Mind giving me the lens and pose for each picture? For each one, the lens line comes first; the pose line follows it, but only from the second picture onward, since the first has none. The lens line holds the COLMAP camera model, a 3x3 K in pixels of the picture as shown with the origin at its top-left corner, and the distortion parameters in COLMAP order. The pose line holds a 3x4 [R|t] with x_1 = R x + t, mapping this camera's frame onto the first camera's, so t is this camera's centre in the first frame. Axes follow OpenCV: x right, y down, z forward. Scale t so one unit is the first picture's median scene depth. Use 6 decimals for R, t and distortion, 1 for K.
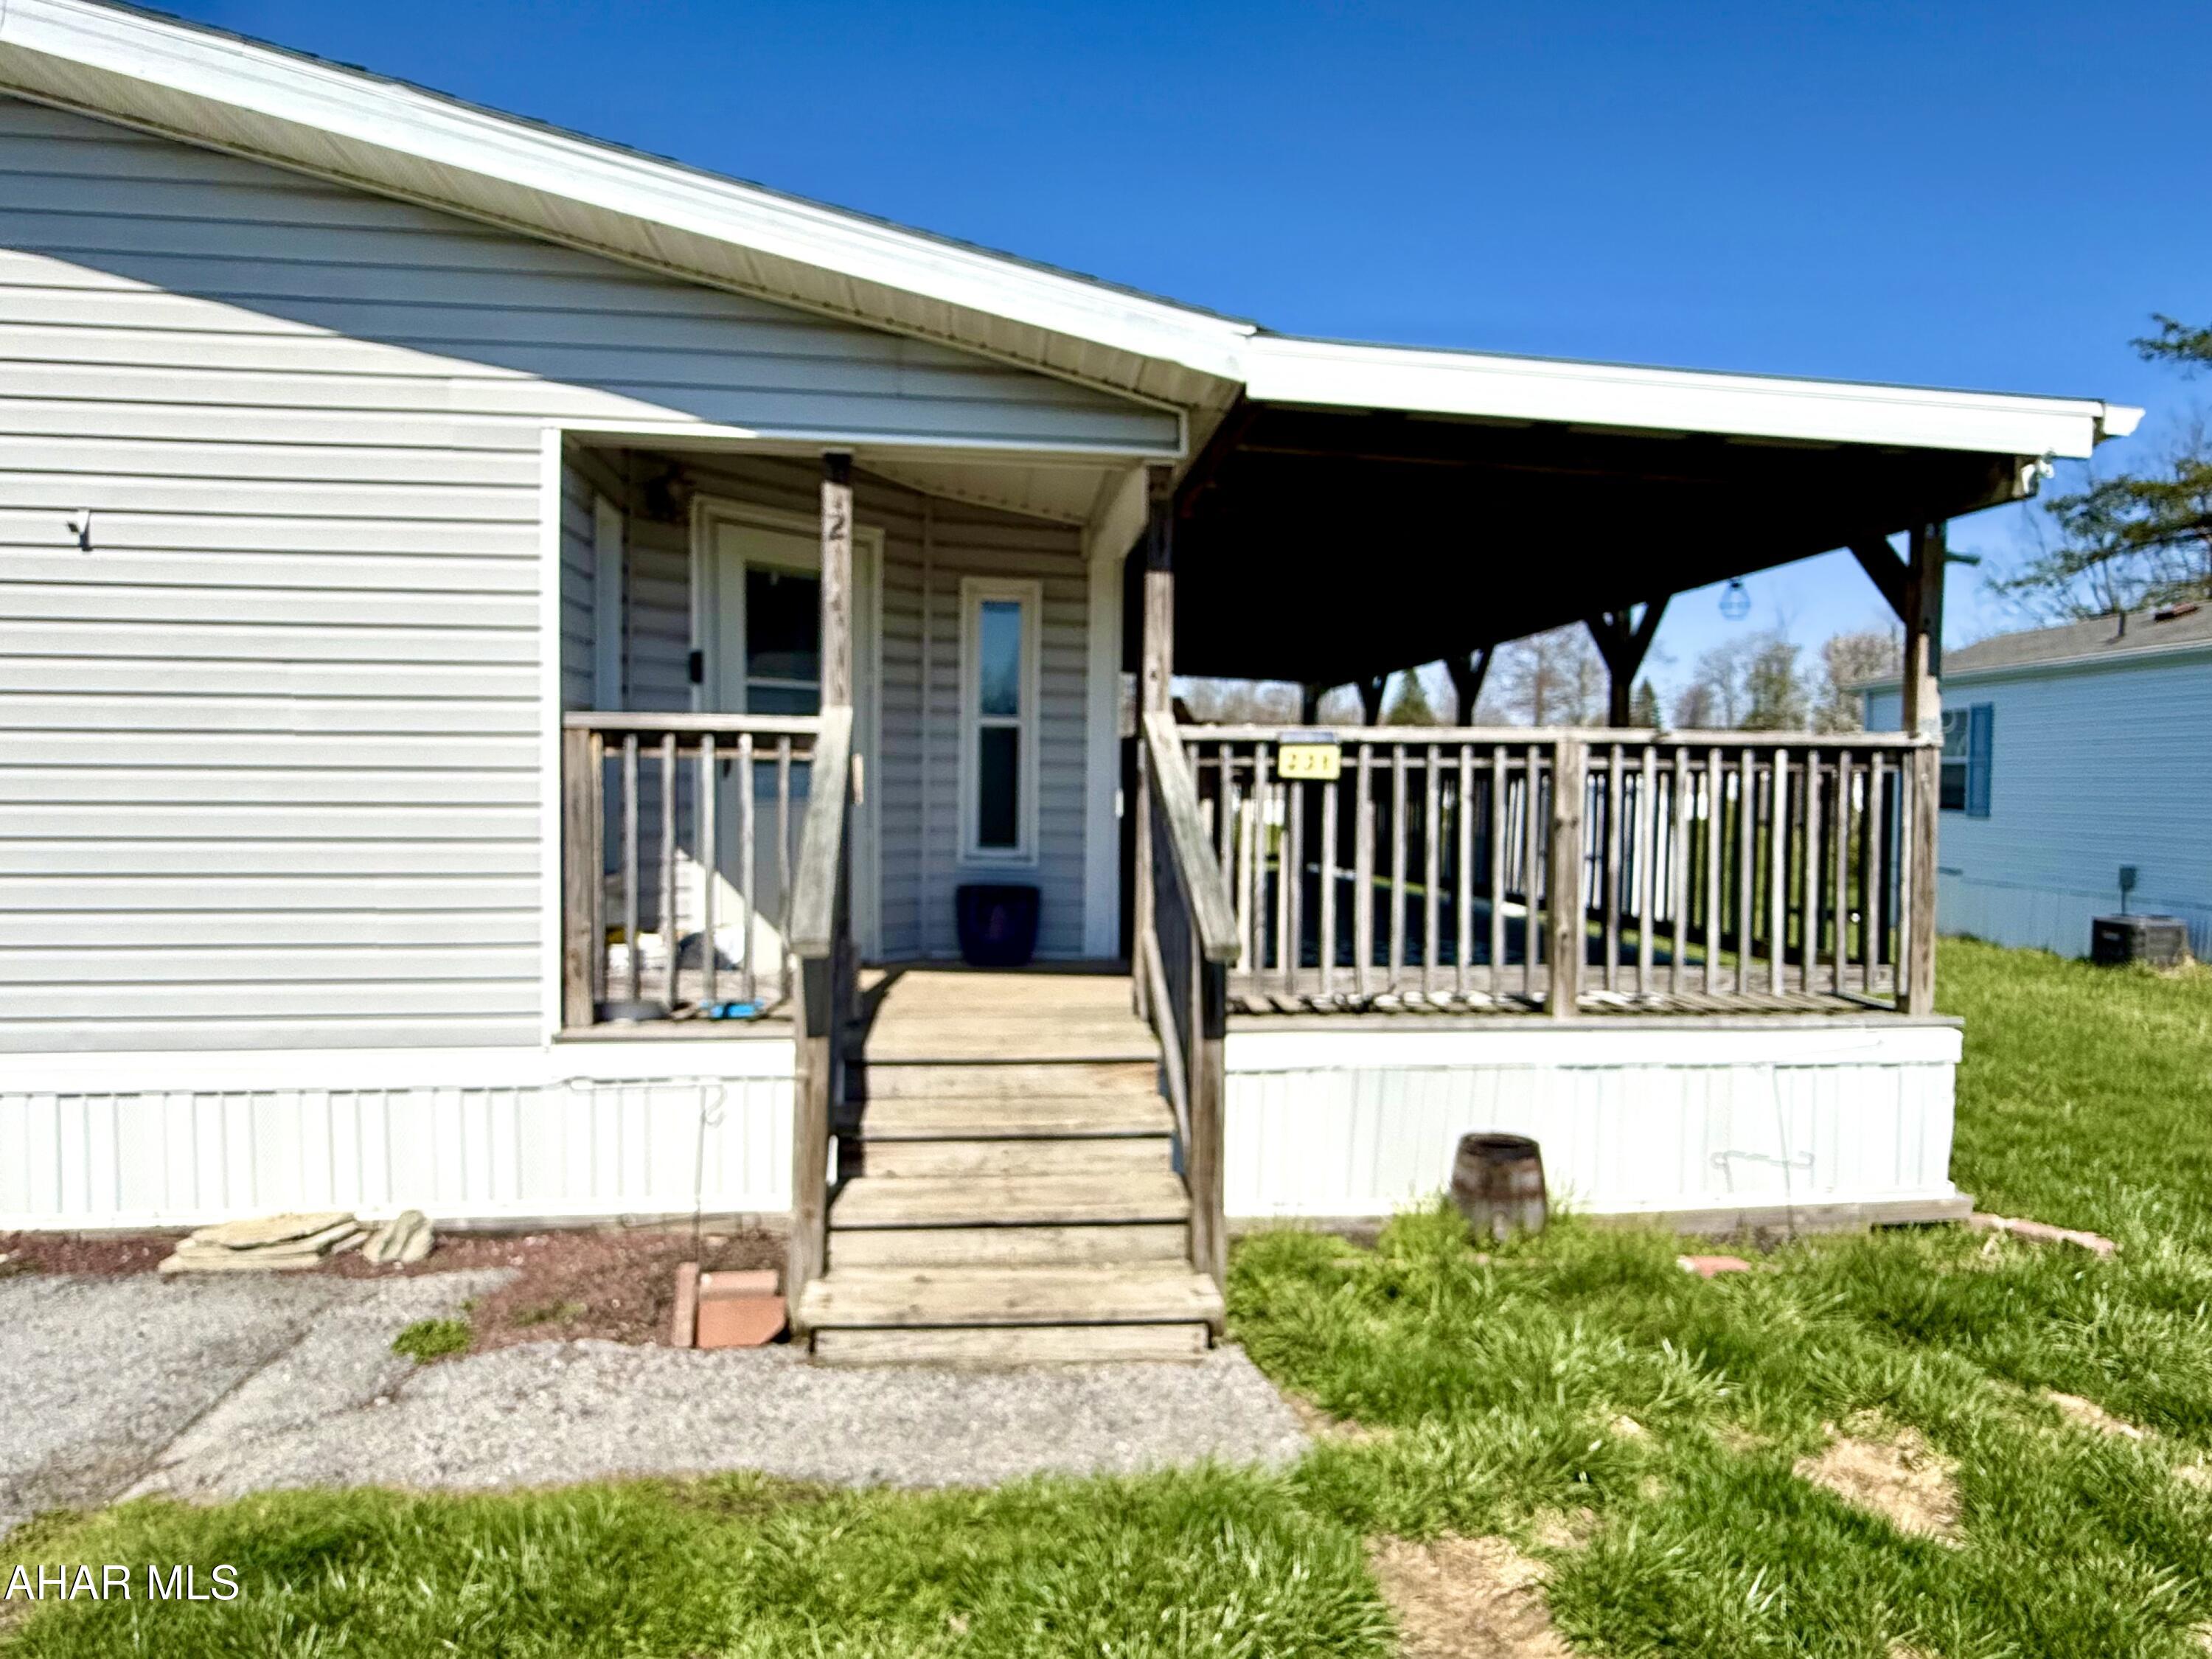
lens RADIAL K [[1339.5, 0, 1118.8], [0, 1339.5, 824.9], [0, 0, 1]] dist [0.069386, -0.111029]
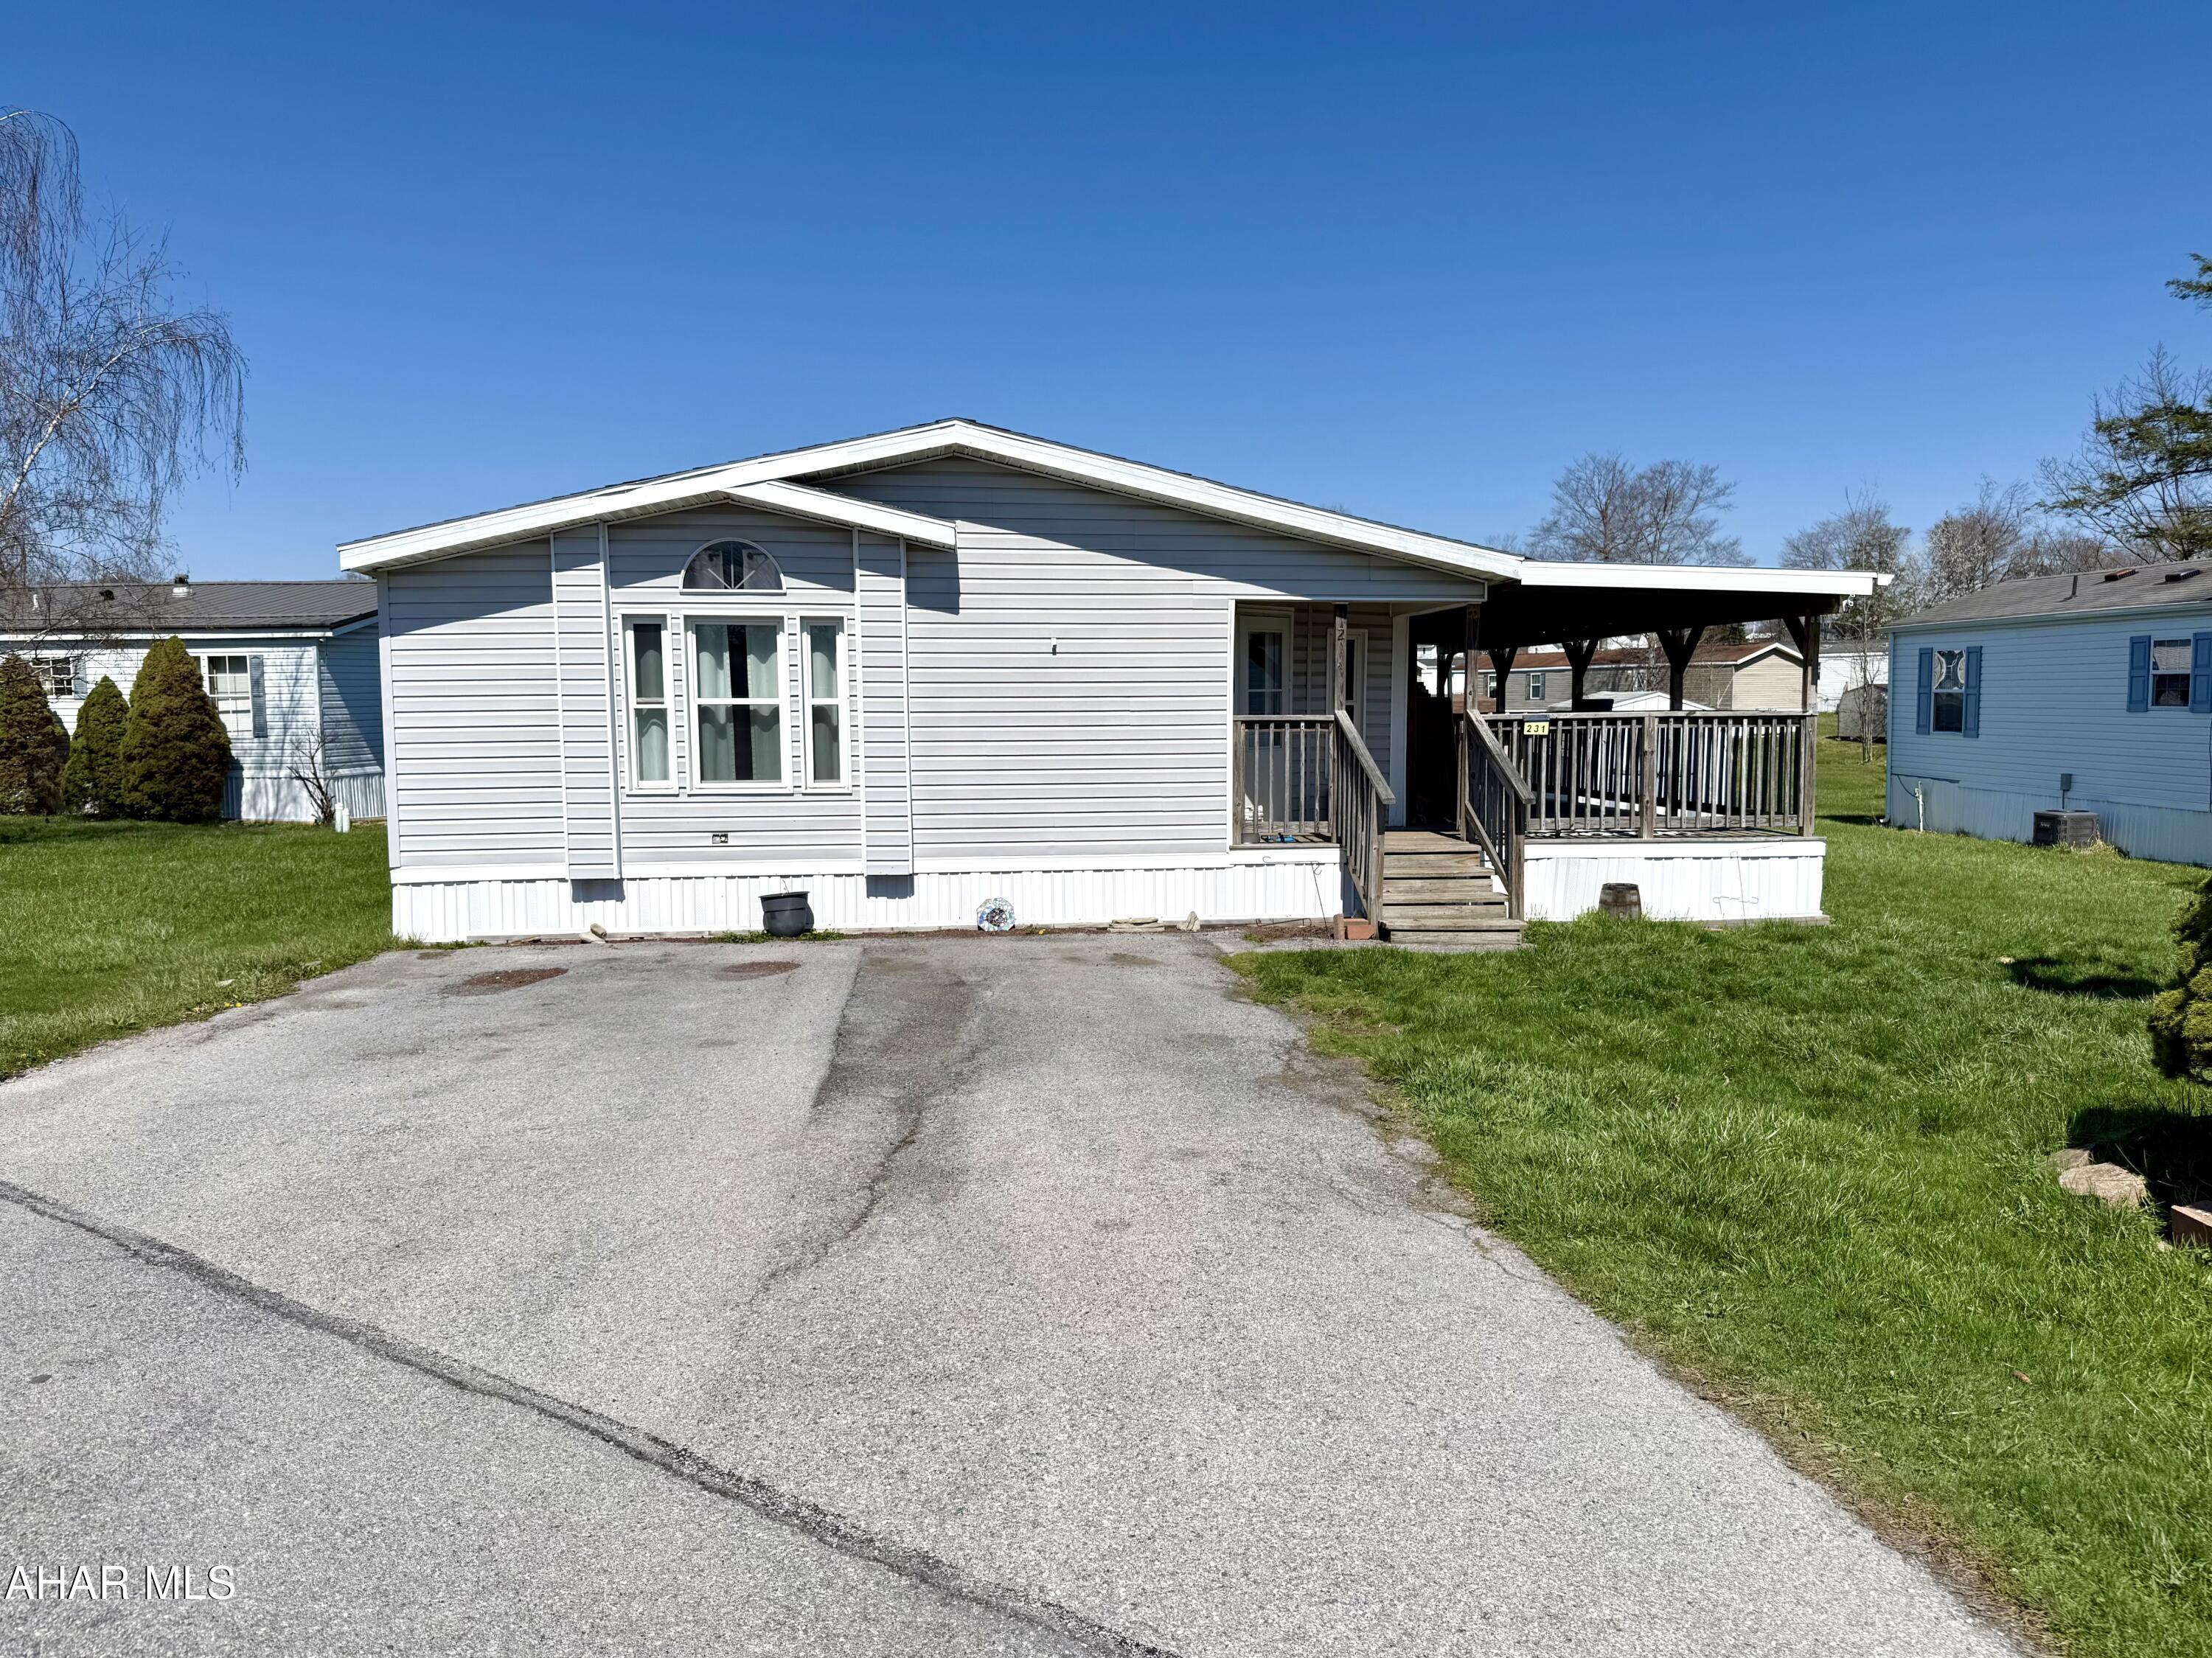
lens RADIAL K [[1777.3, 0, 1106.0], [0, 1777.3, 829.0], [0, 0, 1]] dist [0.191542, -0.405628]
pose [[0.999246, -0.017031, 0.034882, -0.667439], [0.015492, 0.998914, 0.043942, -0.020082], [-0.035592, -0.043368, 0.998425, -1.941449]]
